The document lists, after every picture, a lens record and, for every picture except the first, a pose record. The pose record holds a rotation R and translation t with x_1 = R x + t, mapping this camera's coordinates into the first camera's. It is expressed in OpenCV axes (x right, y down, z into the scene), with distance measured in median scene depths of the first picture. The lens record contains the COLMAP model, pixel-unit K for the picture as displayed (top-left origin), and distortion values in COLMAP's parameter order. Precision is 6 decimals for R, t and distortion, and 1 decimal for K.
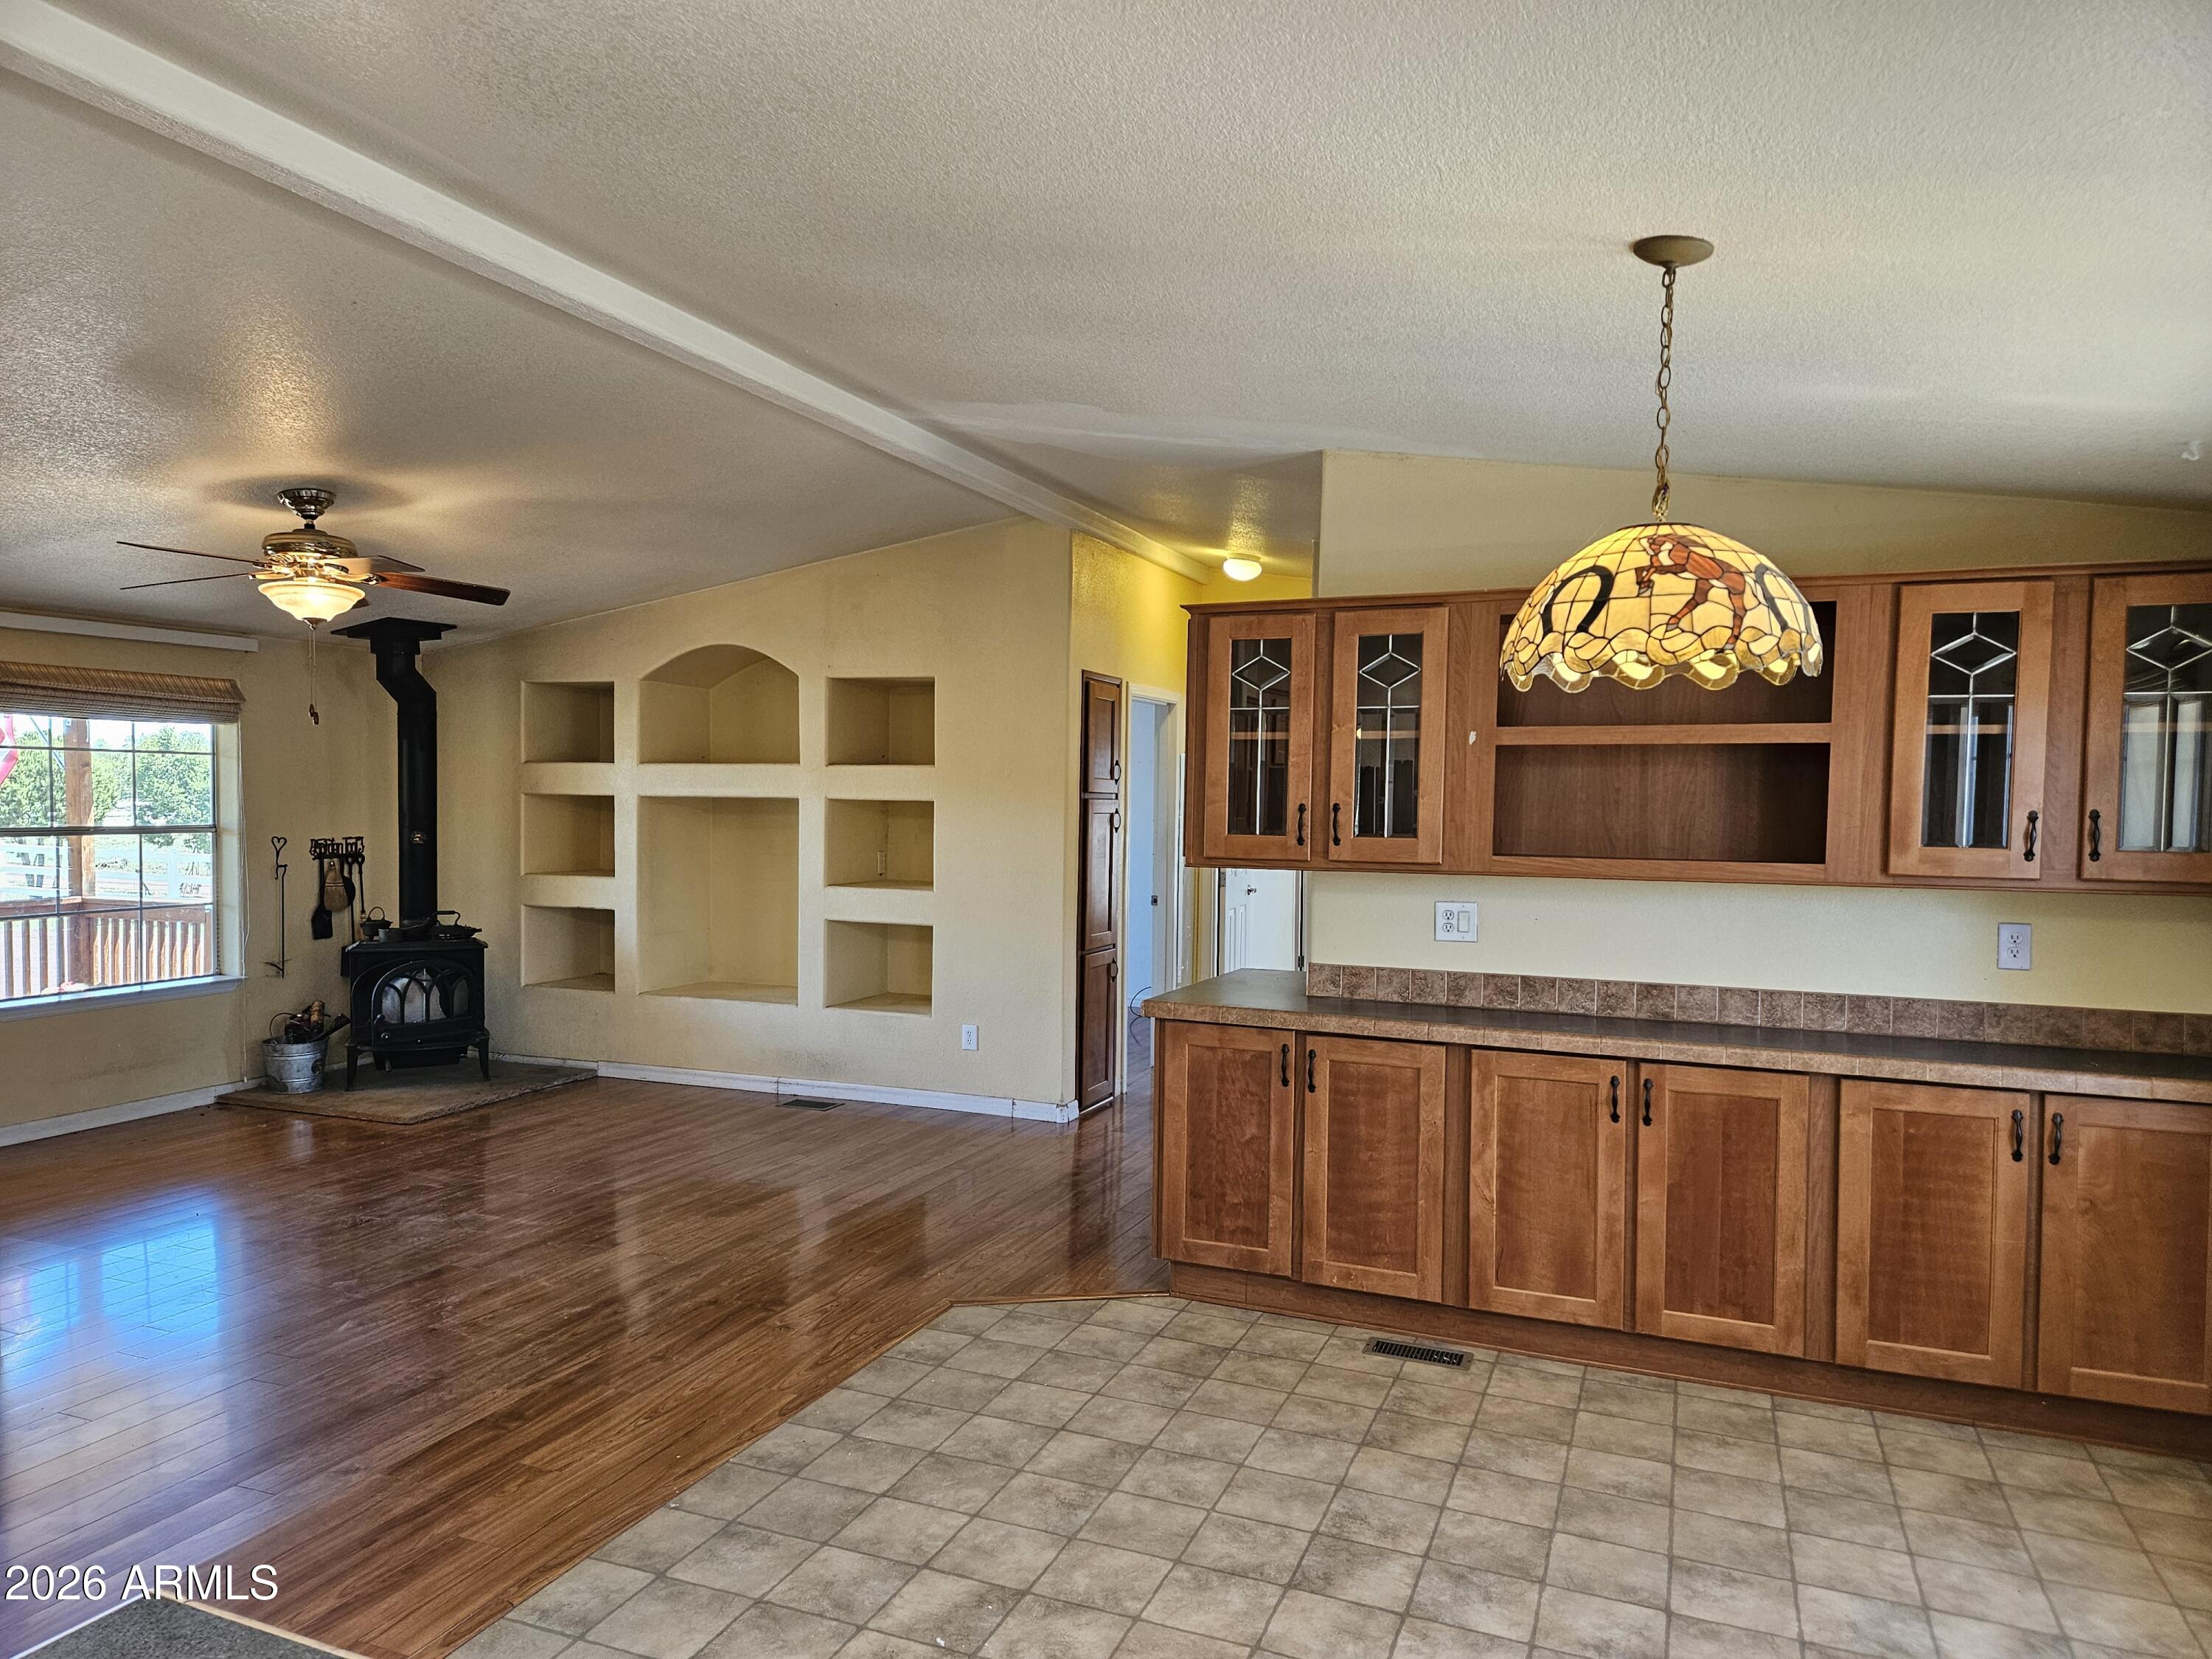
lens RADIAL K [[1467.3, 0, 1108.3], [0, 1467.3, 837.1], [0, 0, 1]] dist [0.069771, -0.053198]
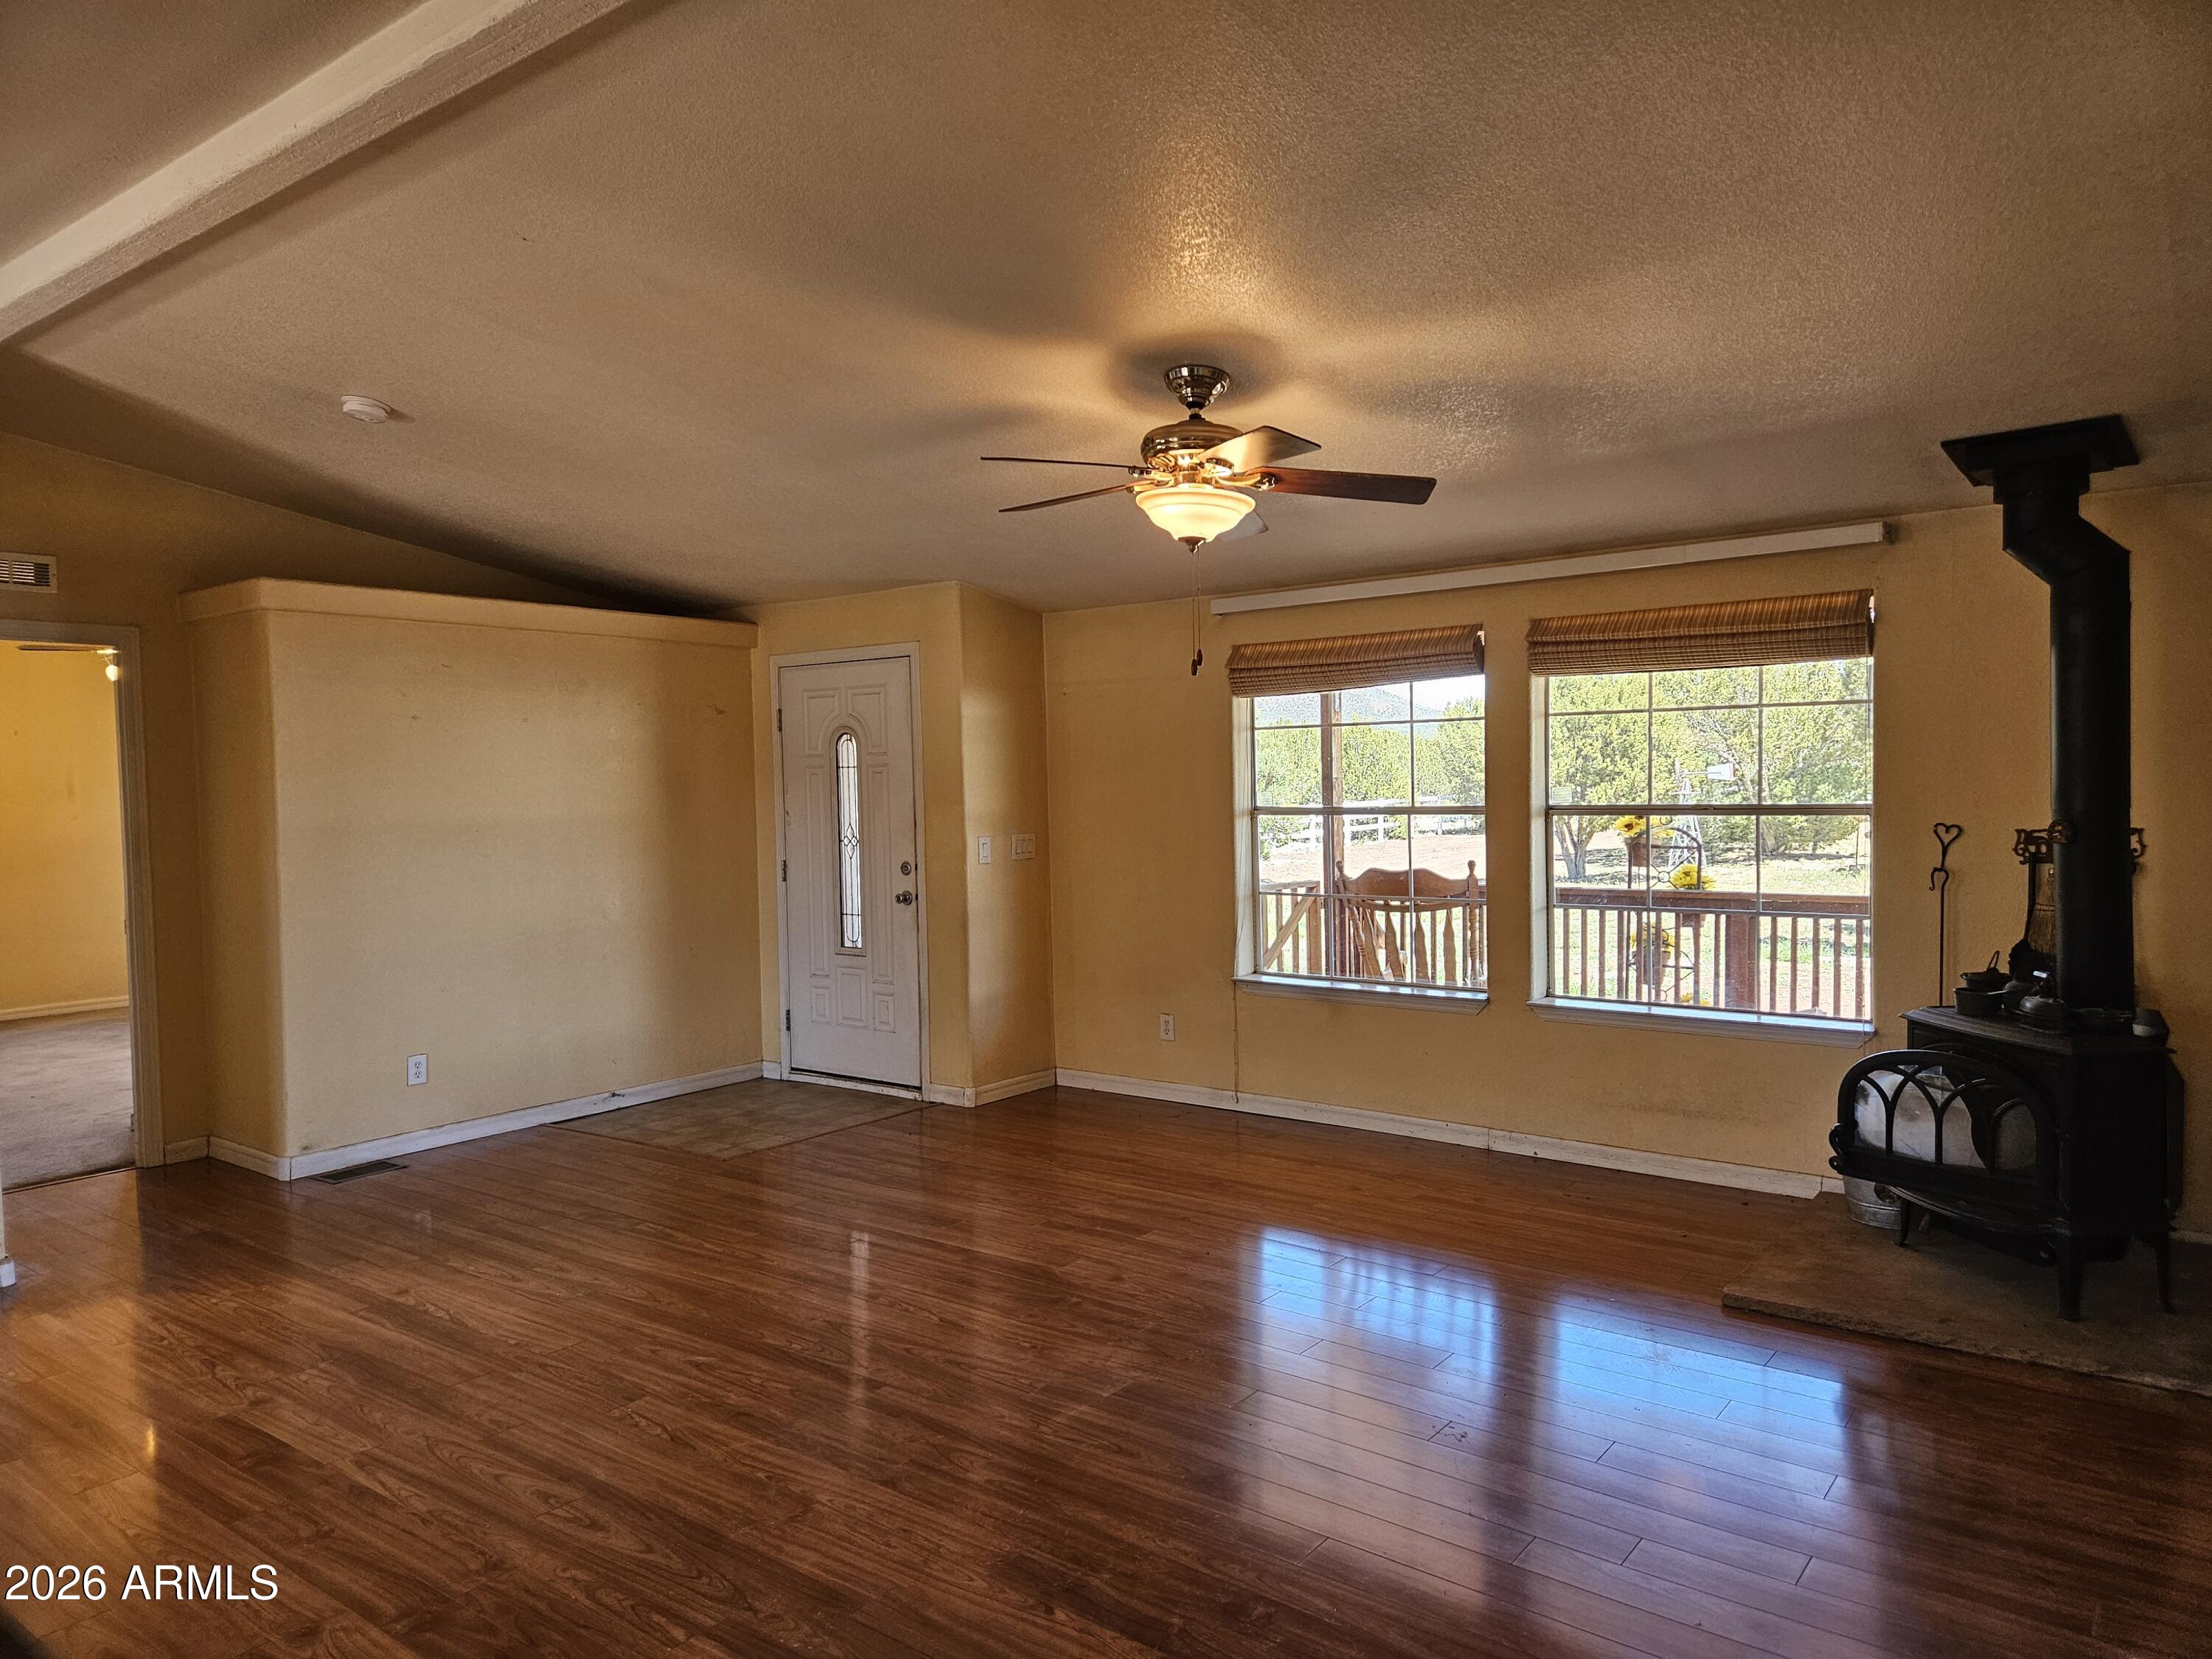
lens RADIAL K [[1467.3, 0, 1097.4], [0, 1467.3, 836.8], [0, 0, 1]] dist [0.069771, -0.053198]
pose [[-0.268713, 0.031316, -0.962711, 0.176766], [-0.014896, 0.999217, 0.036661, -0.014324], [0.963105, 0.024192, -0.268036, 0.940178]]
